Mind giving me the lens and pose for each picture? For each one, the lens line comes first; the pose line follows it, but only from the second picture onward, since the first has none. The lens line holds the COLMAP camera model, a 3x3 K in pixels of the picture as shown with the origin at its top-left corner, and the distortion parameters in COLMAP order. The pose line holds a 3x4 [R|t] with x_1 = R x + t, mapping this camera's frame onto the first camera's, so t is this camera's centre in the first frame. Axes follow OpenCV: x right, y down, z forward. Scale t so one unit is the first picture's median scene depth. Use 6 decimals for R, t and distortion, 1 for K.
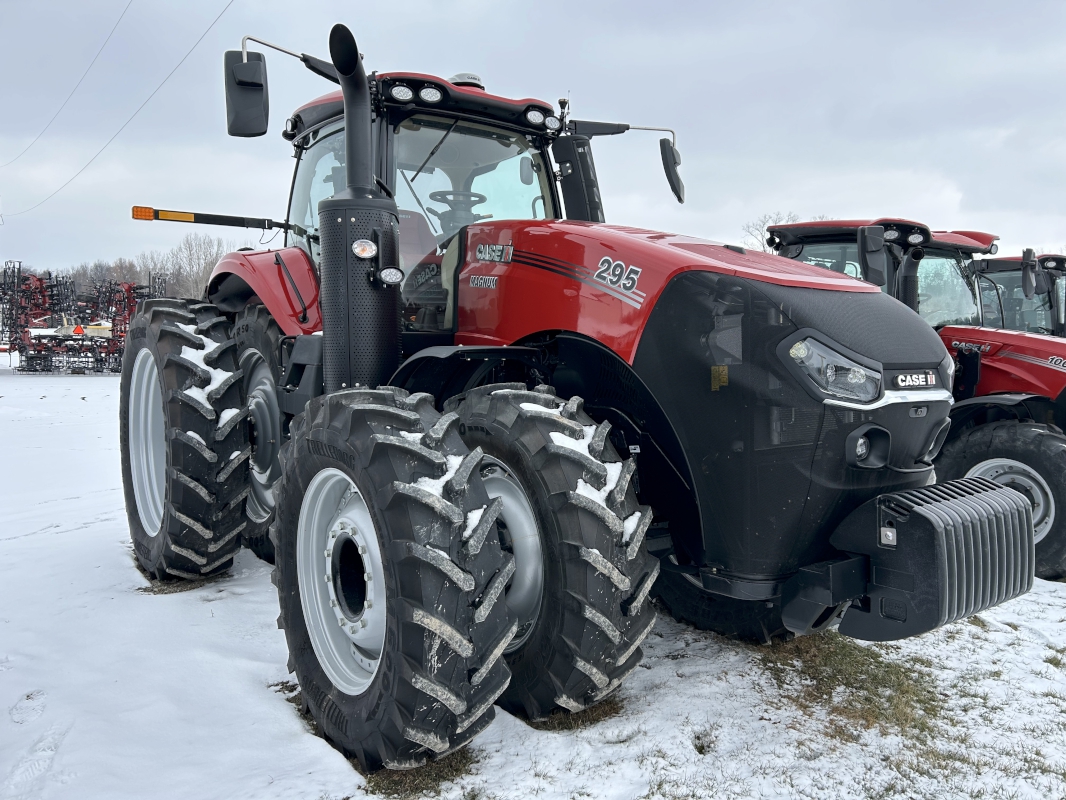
lens RADIAL K [[810.5, 0, 545.7], [0, 810.5, 400.1], [0, 0, 1]] dist [0.015723, 0.001206]
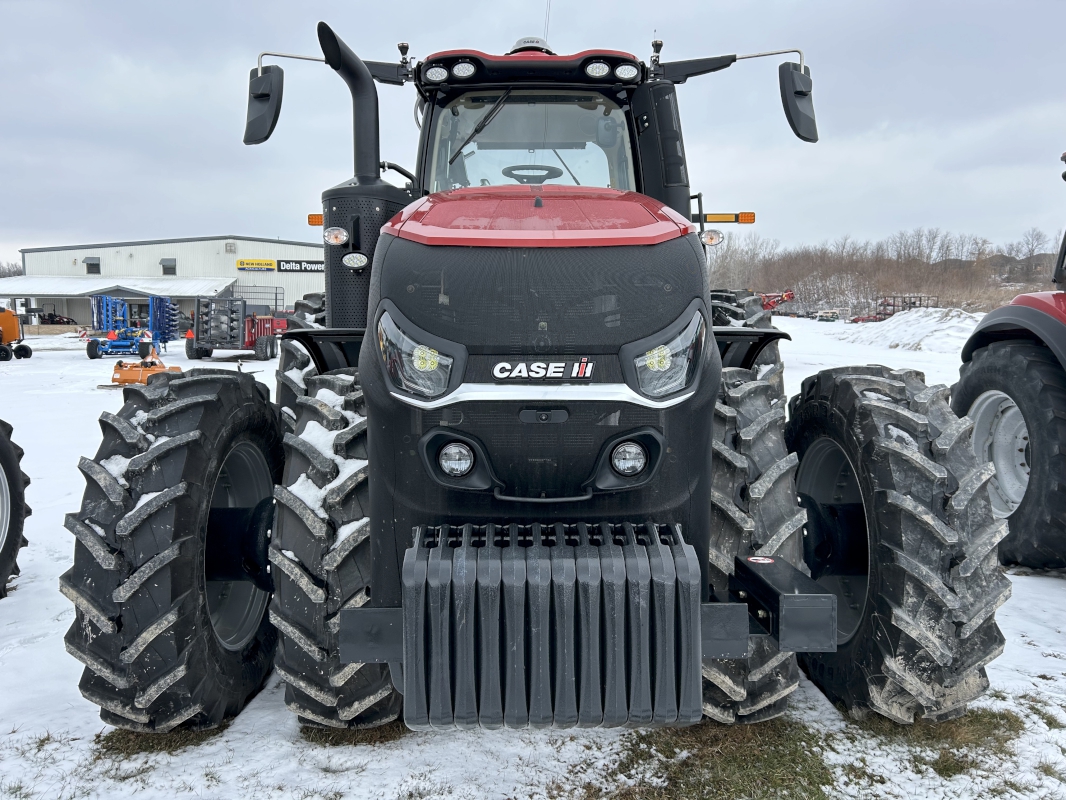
lens RADIAL K [[810.5, 0, 545.7], [0, 810.5, 400.1], [0, 0, 1]] dist [0.015723, 0.001206]
pose [[0.813187, 0.038378, -0.580735, 0.589581], [-0.030389, 0.999262, 0.023484, -0.010573], [0.581208, -0.001449, 0.813754, 0.309860]]
